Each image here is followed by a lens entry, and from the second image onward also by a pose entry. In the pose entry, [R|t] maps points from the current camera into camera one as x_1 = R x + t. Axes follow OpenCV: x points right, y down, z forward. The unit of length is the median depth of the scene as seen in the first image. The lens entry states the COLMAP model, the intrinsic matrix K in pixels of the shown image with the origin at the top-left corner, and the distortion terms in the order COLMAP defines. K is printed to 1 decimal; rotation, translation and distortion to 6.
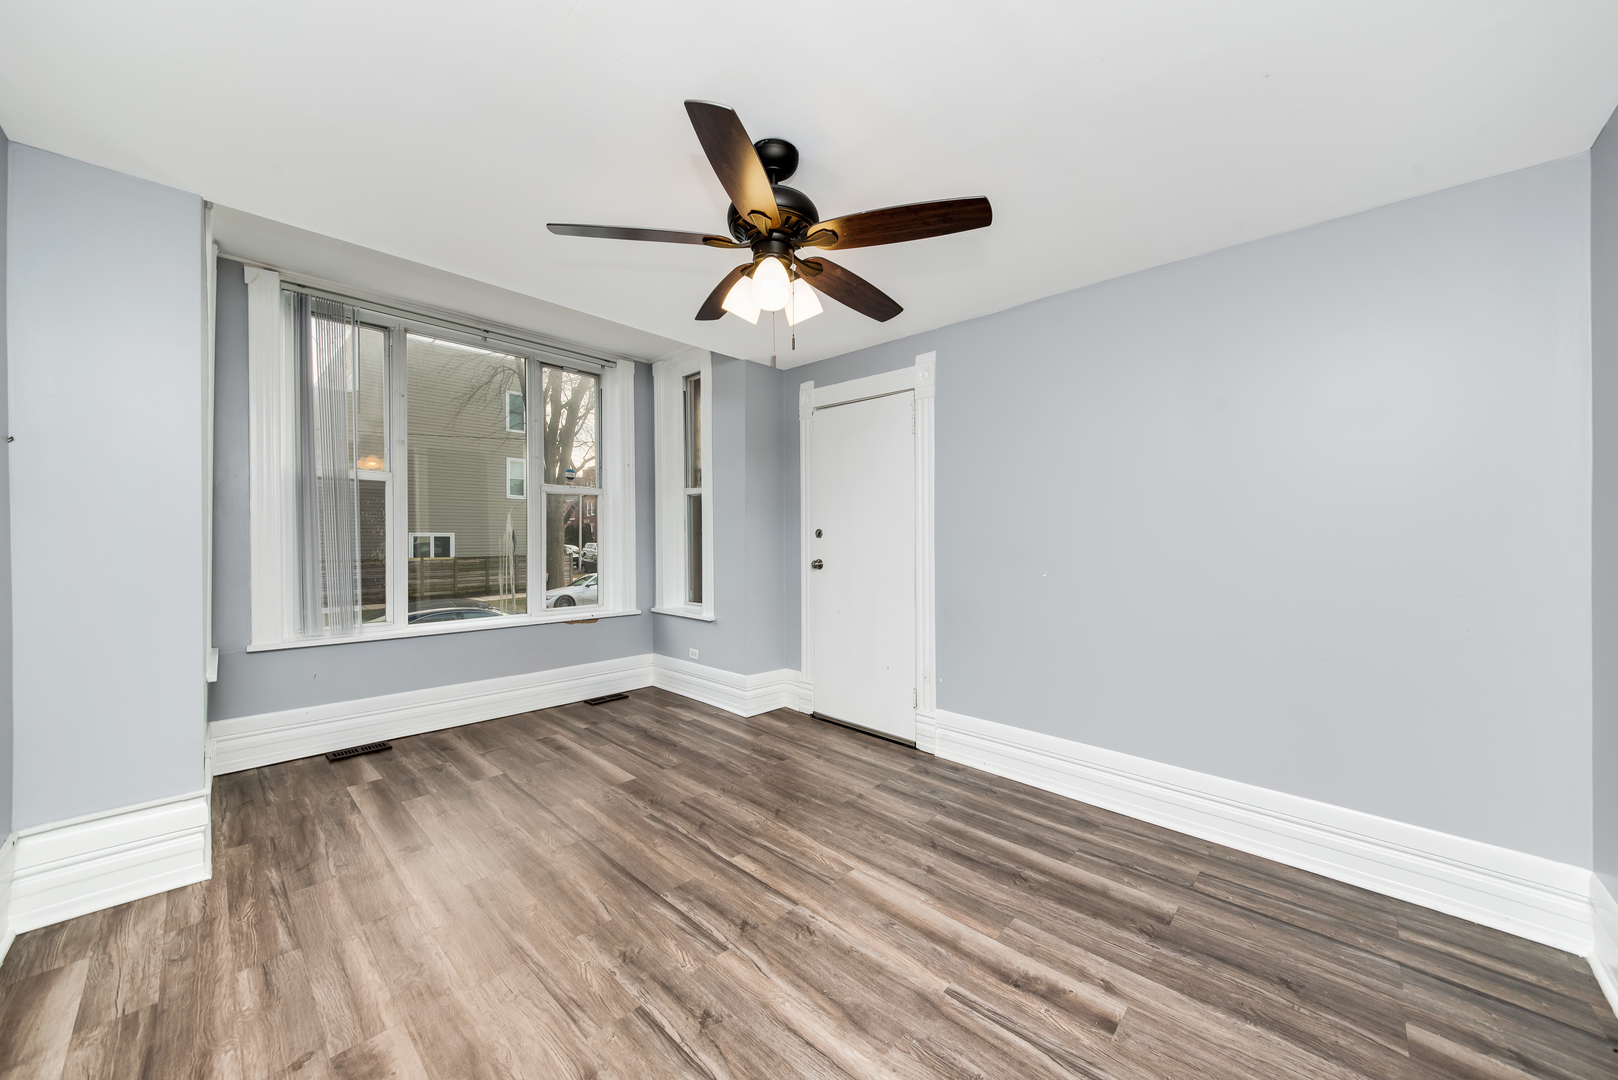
lens RADIAL K [[581.1, 0, 838.7], [0, 581.1, 537.9], [0, 0, 1]] dist [0.023467, -0.011438]
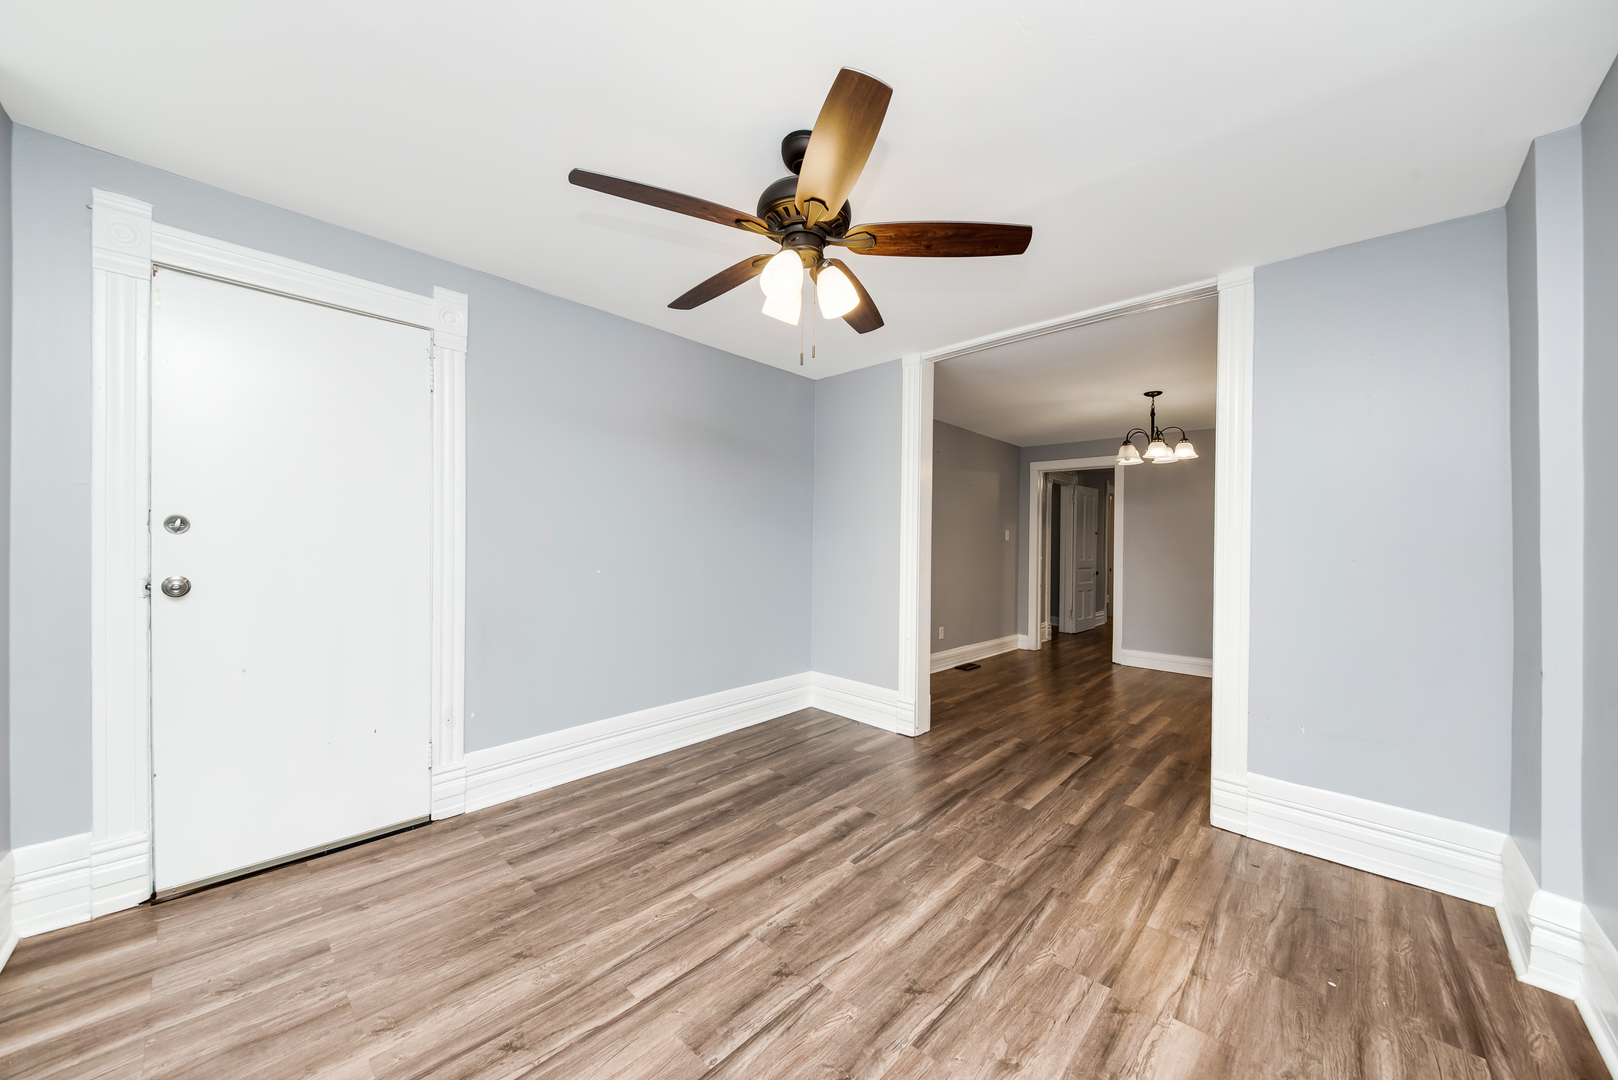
lens RADIAL K [[573.8, 0, 804.7], [0, 573.8, 539.8], [0, 0, 1]] dist [0.031352, -0.021656]
pose [[0.062457, -0.027817, 0.997660, -0.853218], [0.005128, 0.999607, 0.027550, -0.009114], [-0.998034, 0.003395, 0.062575, 0.771650]]
